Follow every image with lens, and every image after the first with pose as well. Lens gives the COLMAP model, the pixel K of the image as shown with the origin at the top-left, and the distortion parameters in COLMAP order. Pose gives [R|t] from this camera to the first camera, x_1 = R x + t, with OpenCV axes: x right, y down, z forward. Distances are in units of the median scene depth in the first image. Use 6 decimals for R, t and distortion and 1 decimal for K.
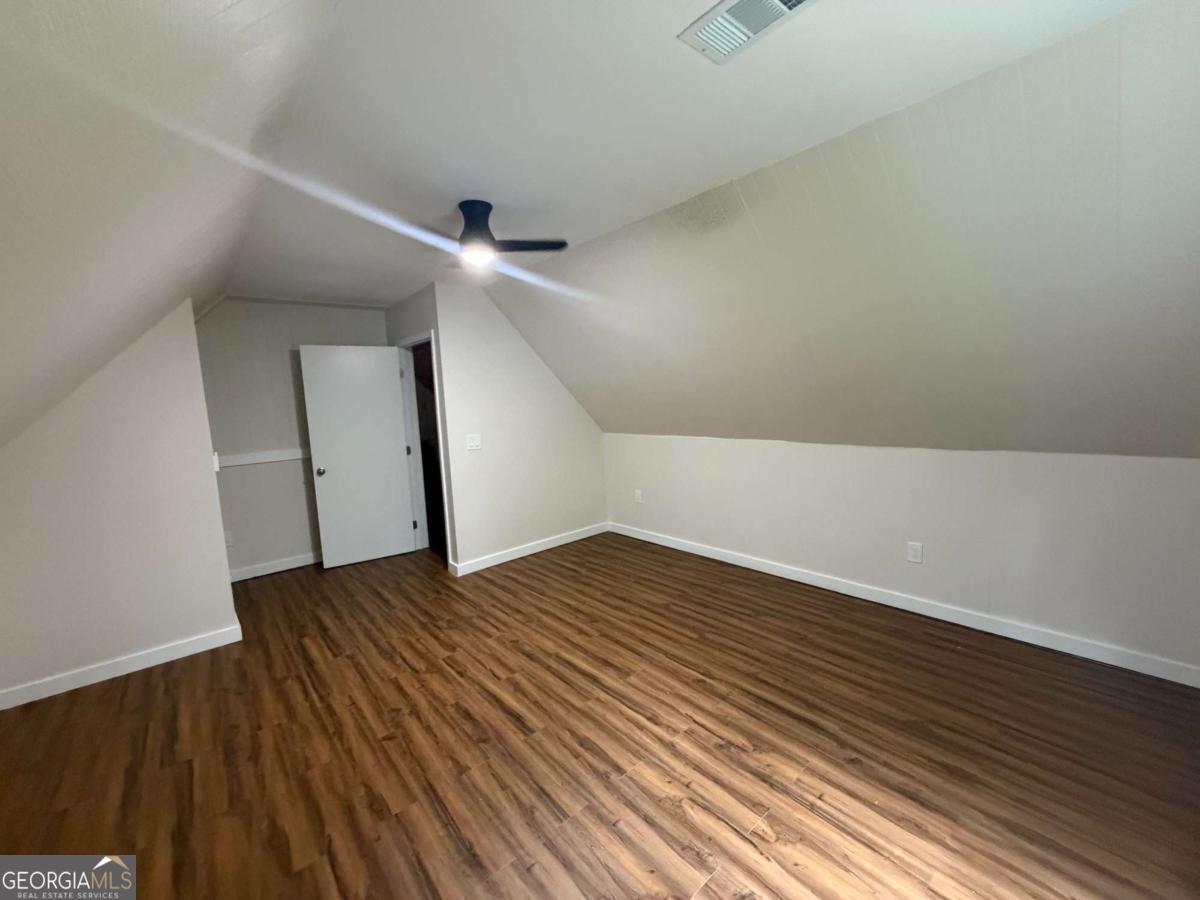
lens RADIAL K [[481.3, 0, 598.7], [0, 481.3, 453.7], [0, 0, 1]] dist [0.001236, 0.000134]
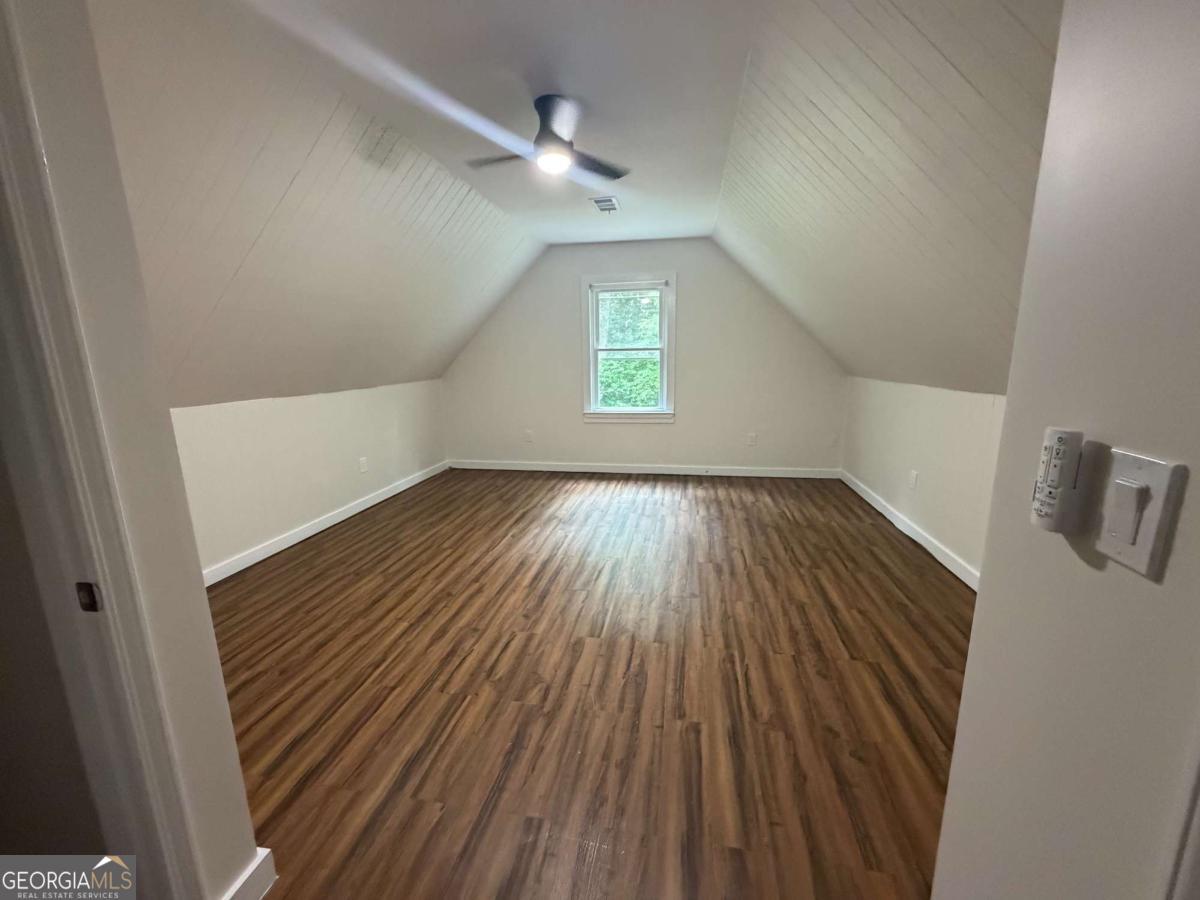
lens RADIAL K [[481.3, 0, 600.2], [0, 481.3, 447.7], [0, 0, 1]] dist [0.001236, 0.000134]
pose [[-0.626423, -0.091719, 0.774068, -0.914970], [0.141909, 0.963038, 0.228952, -0.070710], [-0.766457, 0.253268, -0.590254, 1.376888]]
